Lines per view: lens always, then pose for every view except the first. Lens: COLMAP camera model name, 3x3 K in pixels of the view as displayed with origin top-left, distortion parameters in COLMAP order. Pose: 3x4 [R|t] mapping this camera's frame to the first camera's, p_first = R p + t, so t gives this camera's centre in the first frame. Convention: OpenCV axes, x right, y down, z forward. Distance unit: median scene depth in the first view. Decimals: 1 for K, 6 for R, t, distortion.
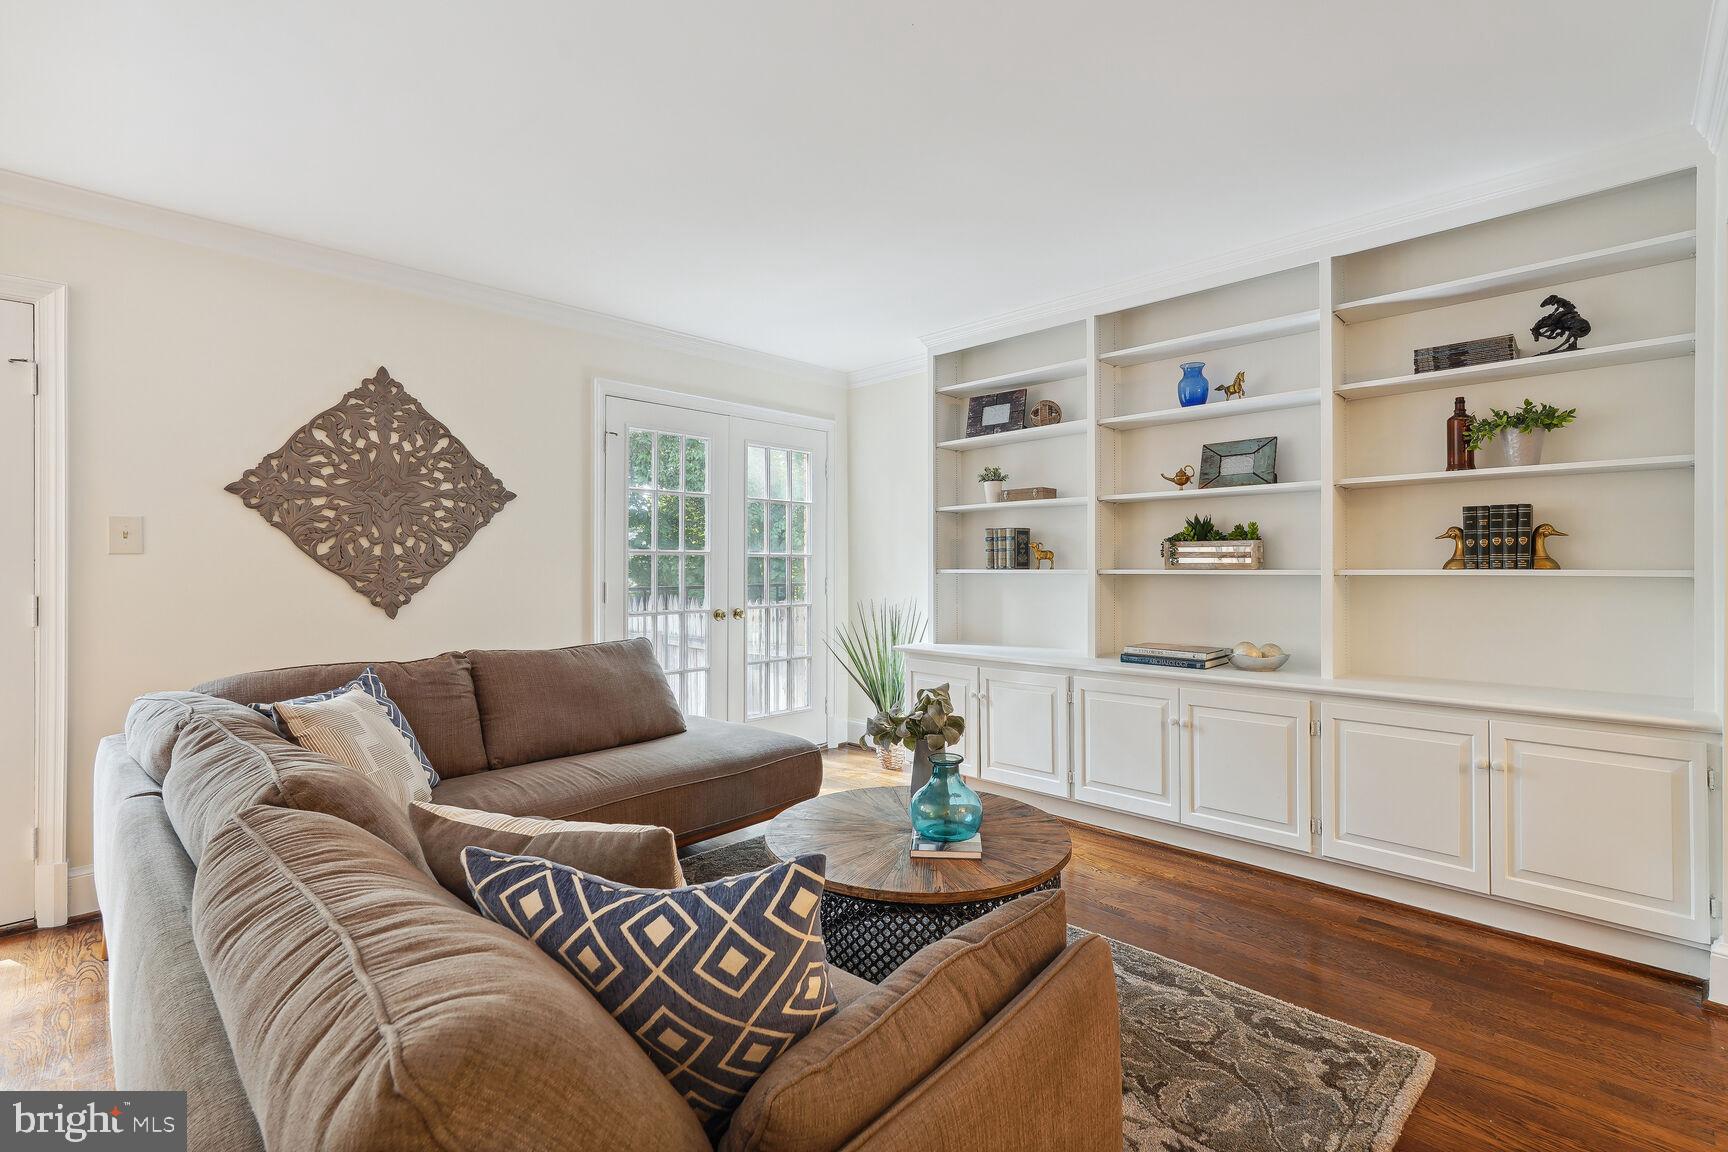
lens RADIAL K [[775.3, 0, 865.6], [0, 775.3, 558.7], [0, 0, 1]] dist [0.002360, 0.000209]
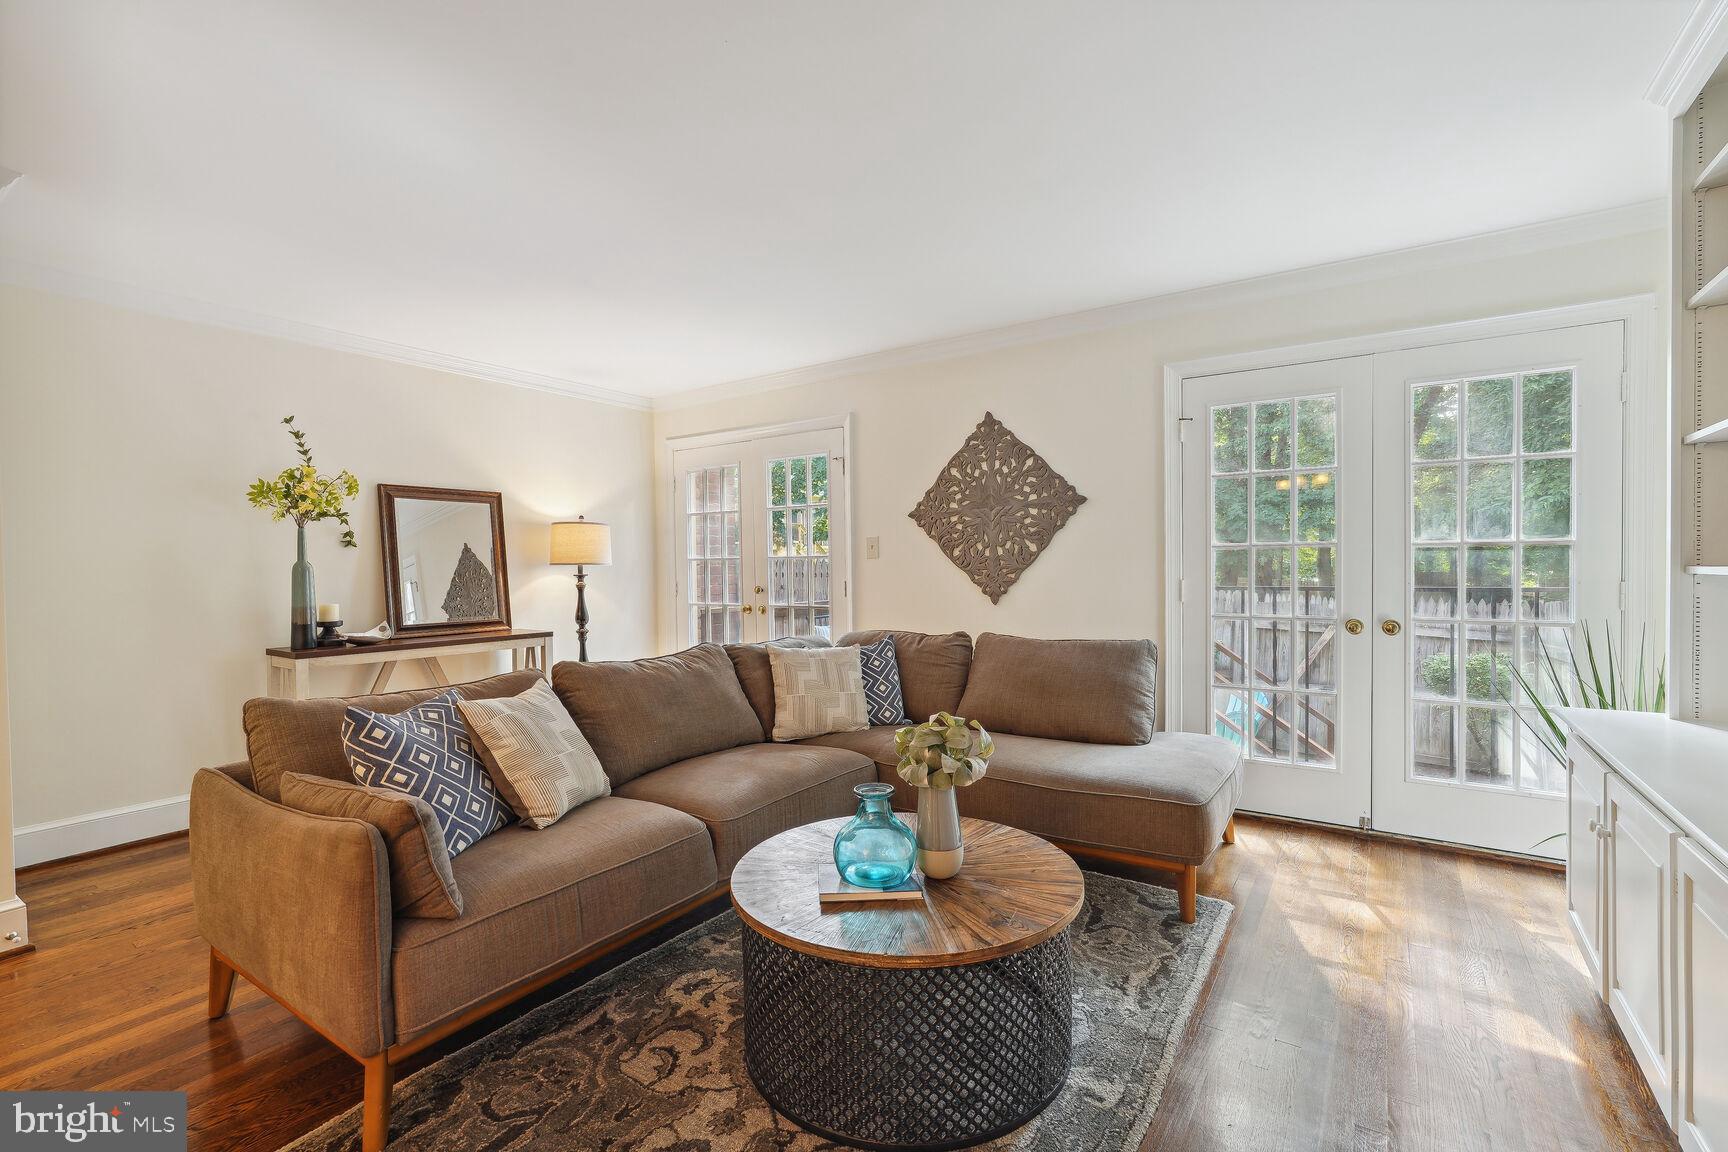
lens RADIAL K [[775.3, 0, 864.1], [0, 775.3, 582.6], [0, 0, 1]] dist [0.002360, 0.000209]
pose [[0.189663, 0.020819, -0.981628, 0.622350], [0.016056, 0.999576, 0.024301, 0.005447], [0.981718, -0.020370, 0.189249, 0.537326]]
